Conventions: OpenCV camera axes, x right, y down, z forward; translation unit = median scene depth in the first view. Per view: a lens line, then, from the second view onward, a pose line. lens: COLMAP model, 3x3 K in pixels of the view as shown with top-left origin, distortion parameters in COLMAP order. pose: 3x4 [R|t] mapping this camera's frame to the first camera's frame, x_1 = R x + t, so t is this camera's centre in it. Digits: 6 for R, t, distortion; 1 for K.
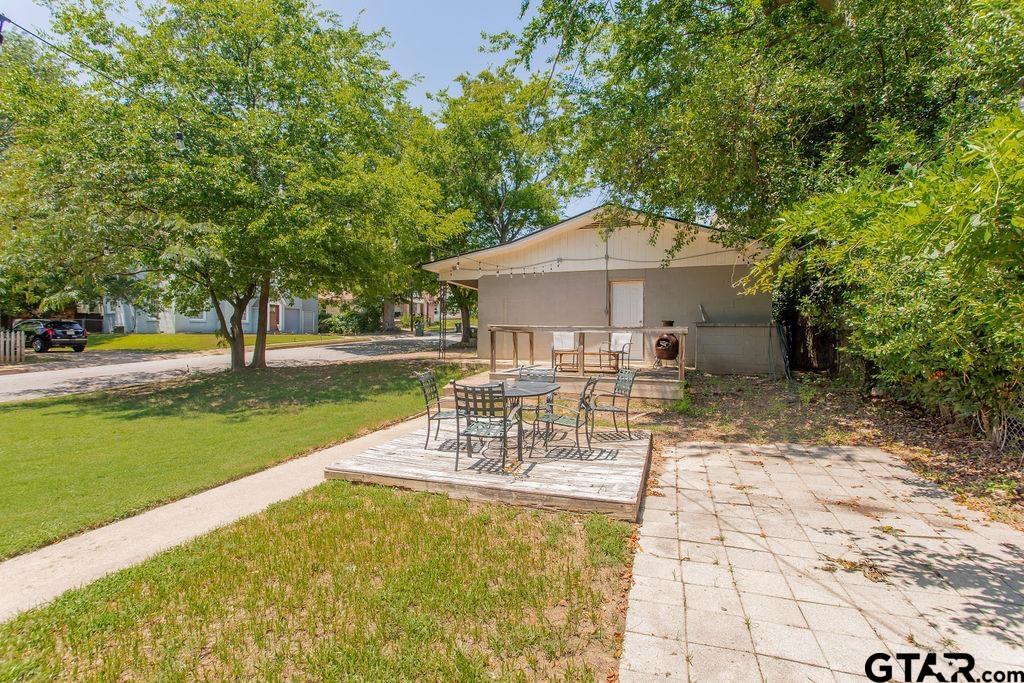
lens RADIAL K [[477.7, 0, 510.5], [0, 477.7, 345.6], [0, 0, 1]] dist [-0.001275, 0.000582]
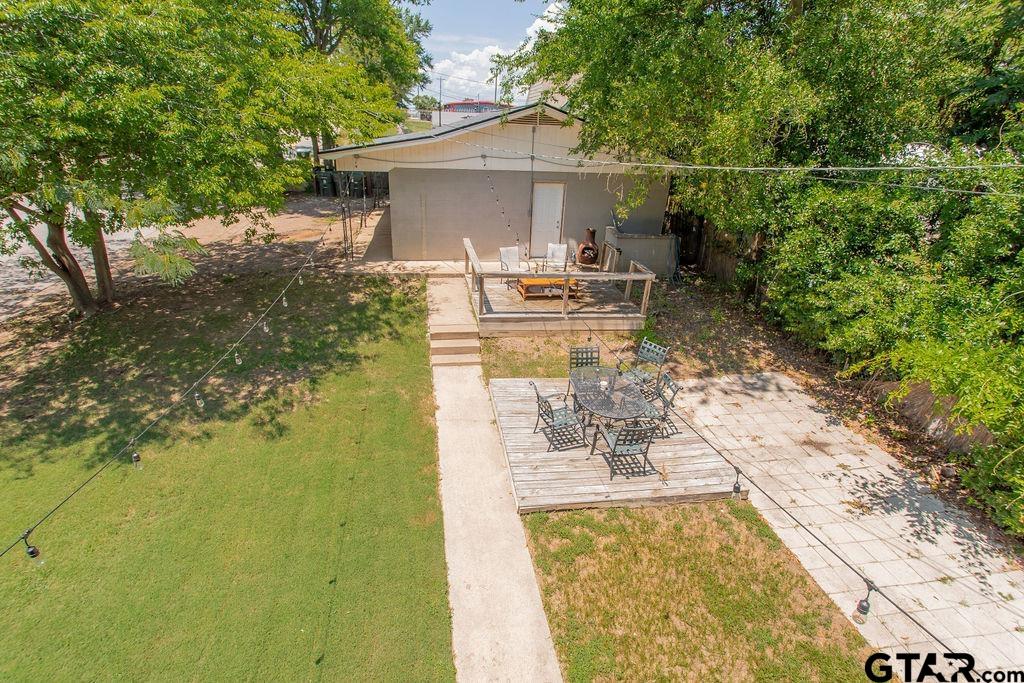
lens RADIAL K [[477.7, 0, 510.5], [0, 477.7, 345.6], [0, 0, 1]] dist [-0.001275, 0.000582]
pose [[0.891426, -0.172639, 0.418992, -0.737836], [-0.017231, 0.911010, 0.412025, -0.540262], [-0.452838, -0.374510, 0.809123, 0.152658]]
